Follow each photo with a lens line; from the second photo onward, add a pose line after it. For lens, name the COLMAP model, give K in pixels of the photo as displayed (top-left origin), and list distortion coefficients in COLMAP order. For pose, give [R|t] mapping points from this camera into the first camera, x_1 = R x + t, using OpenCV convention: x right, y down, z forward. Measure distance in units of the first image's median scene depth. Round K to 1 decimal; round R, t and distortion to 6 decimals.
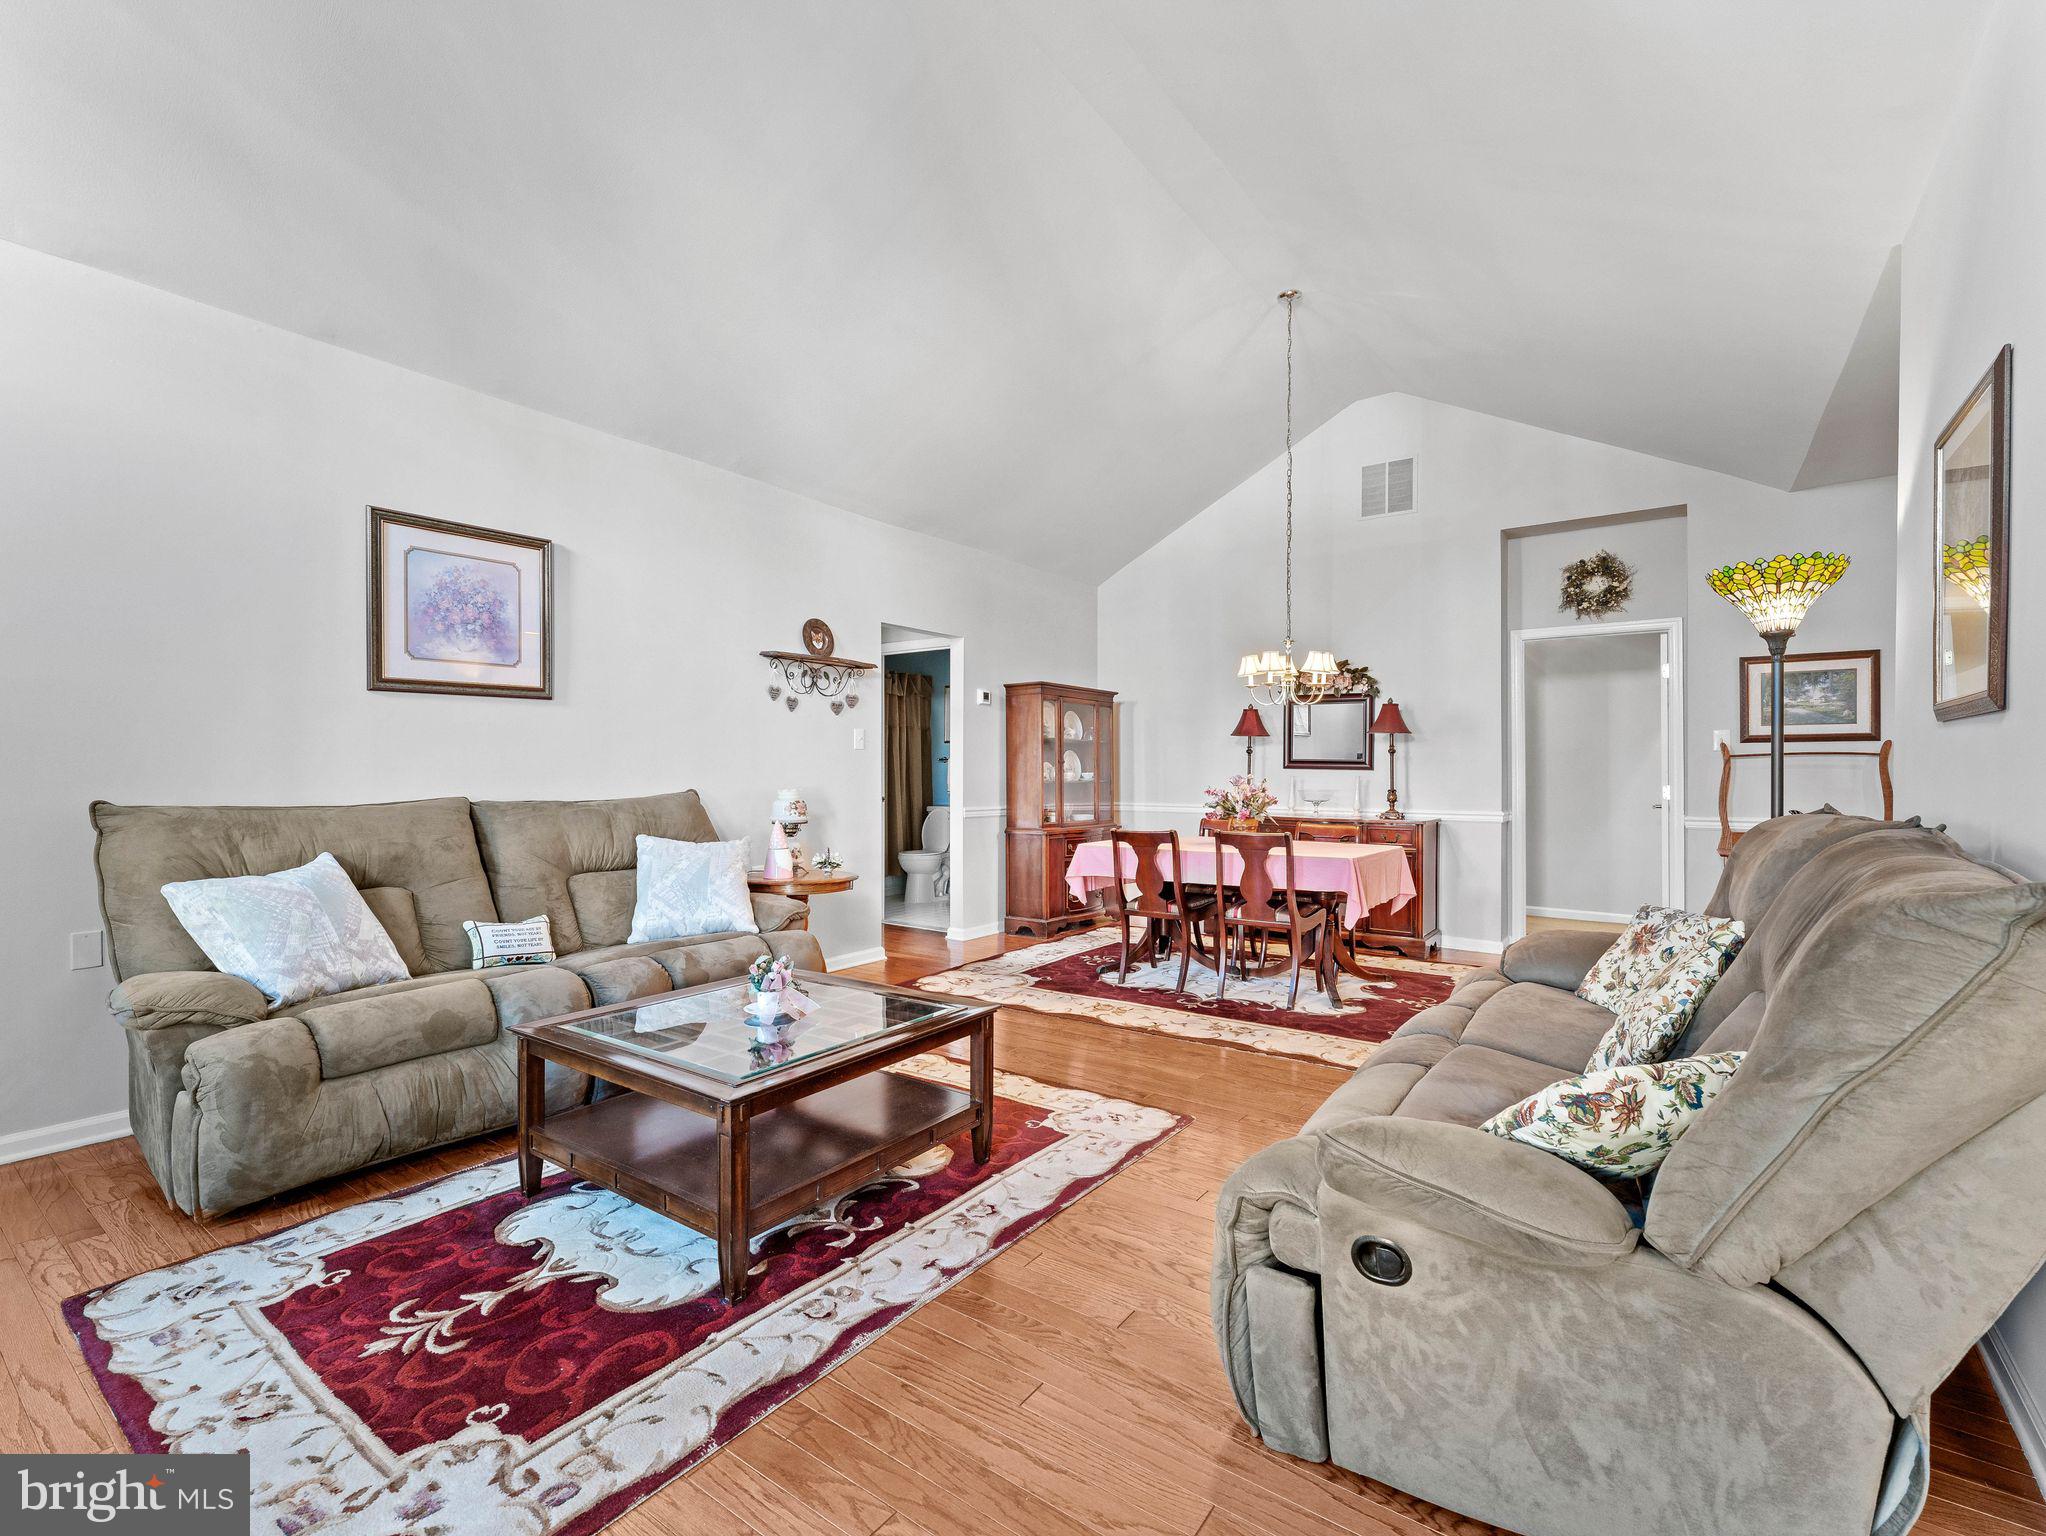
lens RADIAL K [[919.3, 0, 1022.9], [0, 919.3, 773.1], [0, 0, 1]] dist [-0.000306, -0.000217]
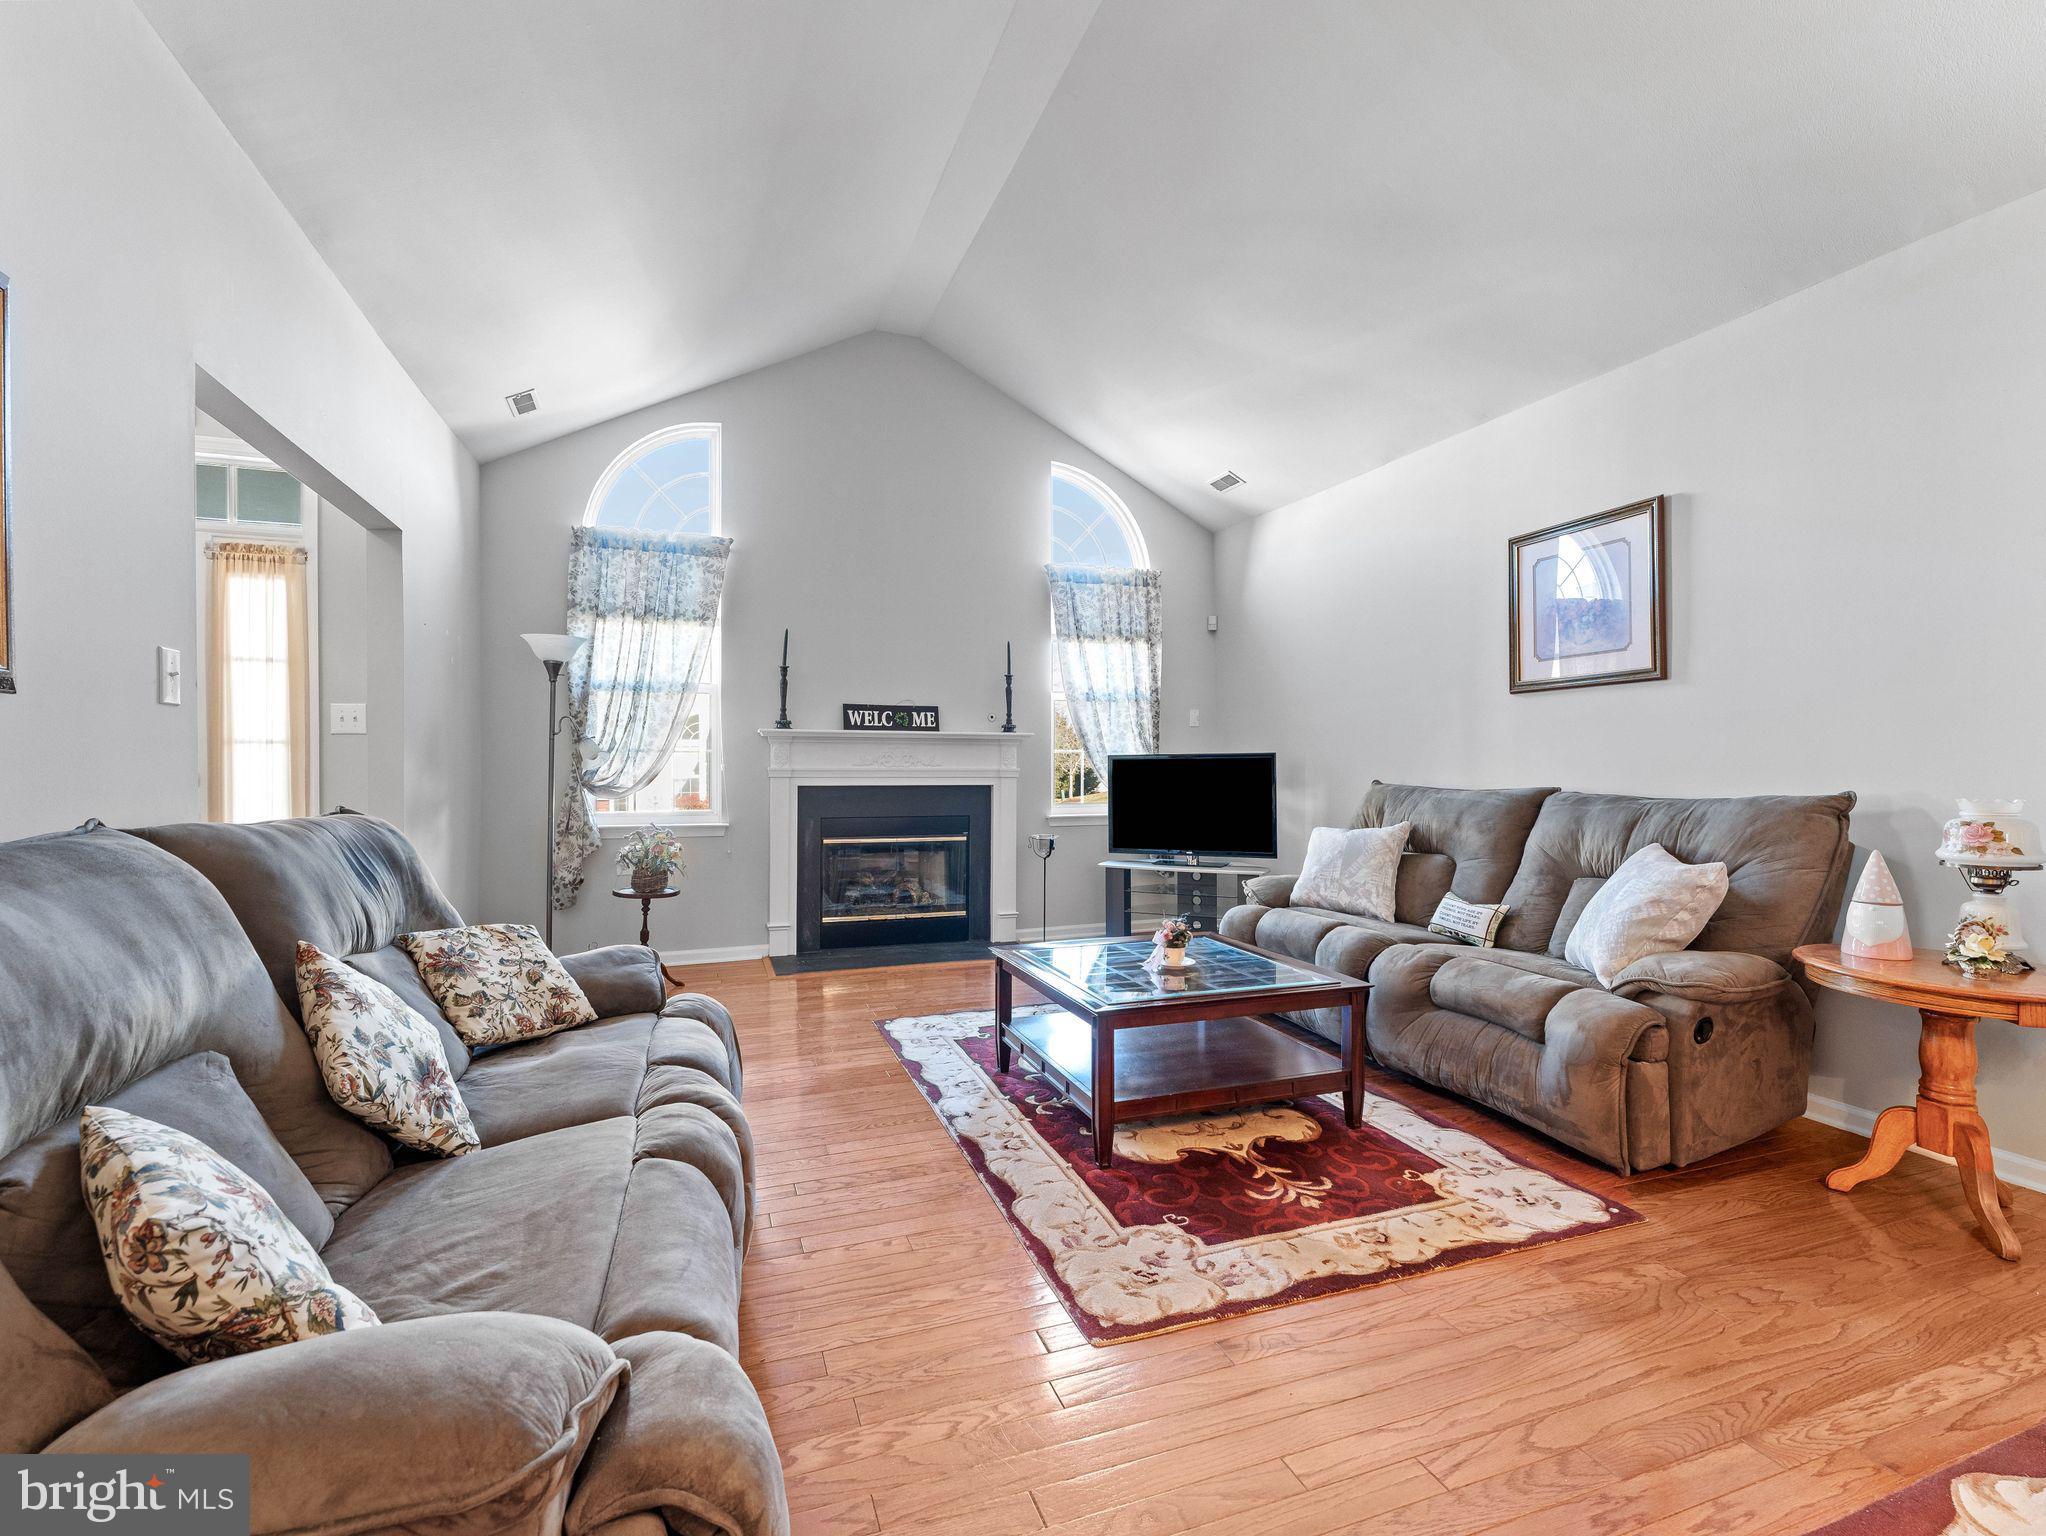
lens RADIAL K [[928.7, 0, 1018.8], [0, 928.7, 761.2], [0, 0, 1]] dist [-0.000783, 0.000460]
pose [[-0.566657, -0.000070, -0.823954, 0.544289], [-0.001827, 0.999998, 0.001171, -0.003355], [0.823952, 0.002169, -0.566655, 0.993733]]
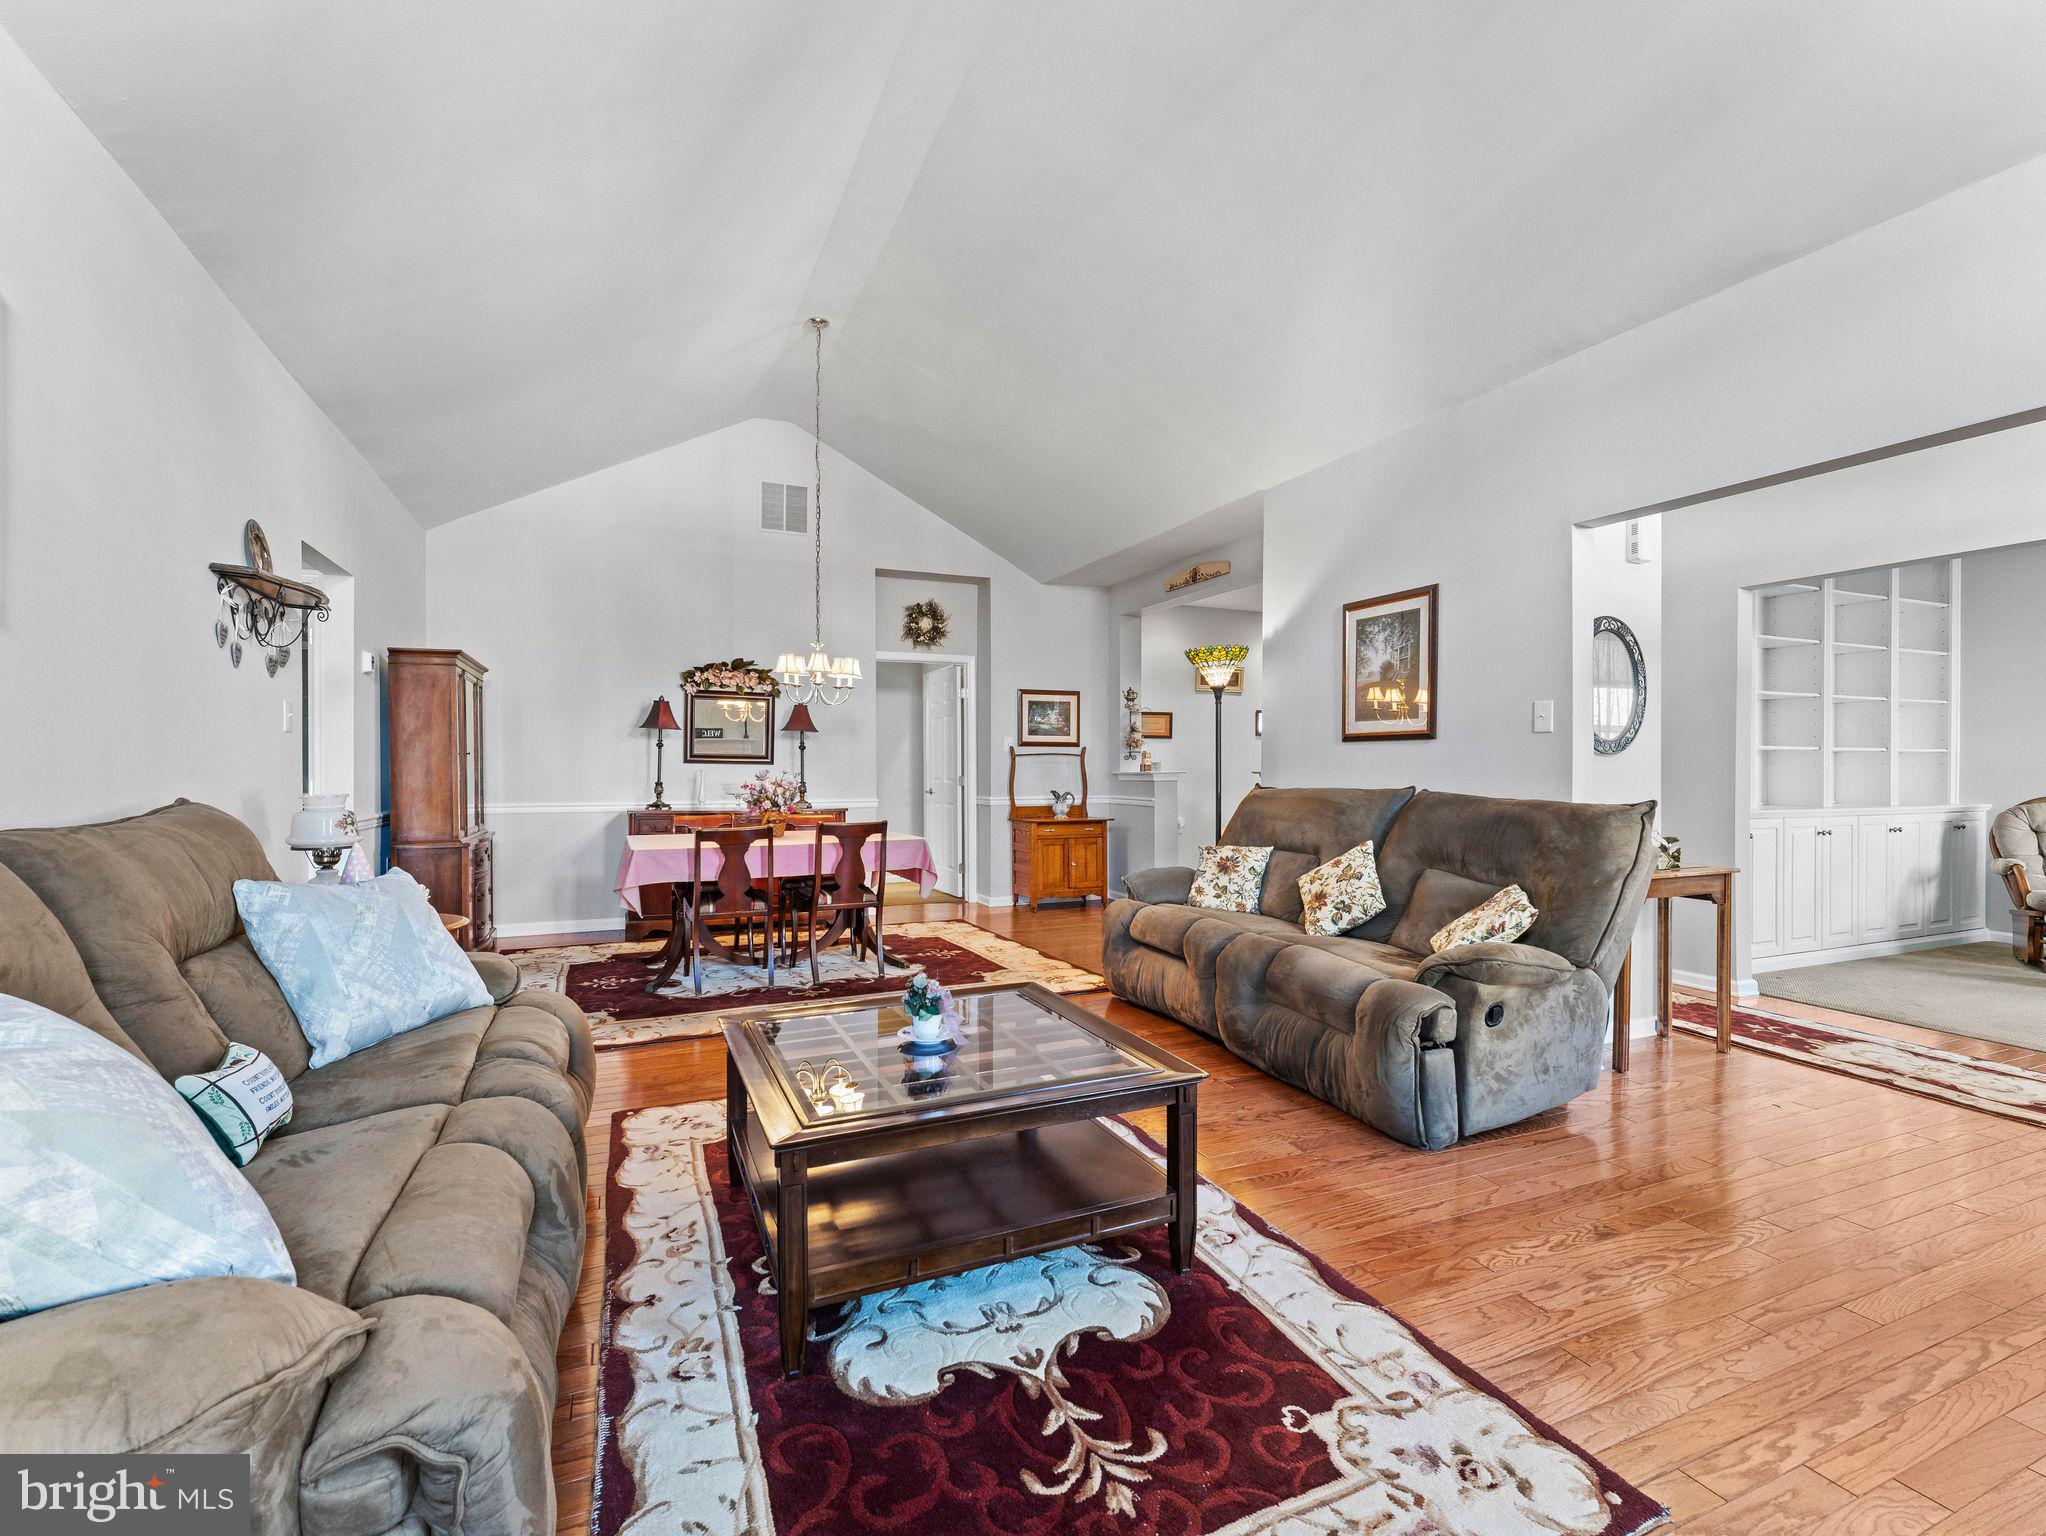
lens RADIAL K [[919.3, 0, 1022.9], [0, 919.3, 773.1], [0, 0, 1]] dist [-0.000306, -0.000217]
pose [[0.509762, -0.007154, 0.860286, -0.646082], [0.002149, 0.999973, 0.007043, -0.000330], [-0.860313, -0.001742, 0.509763, 0.308568]]
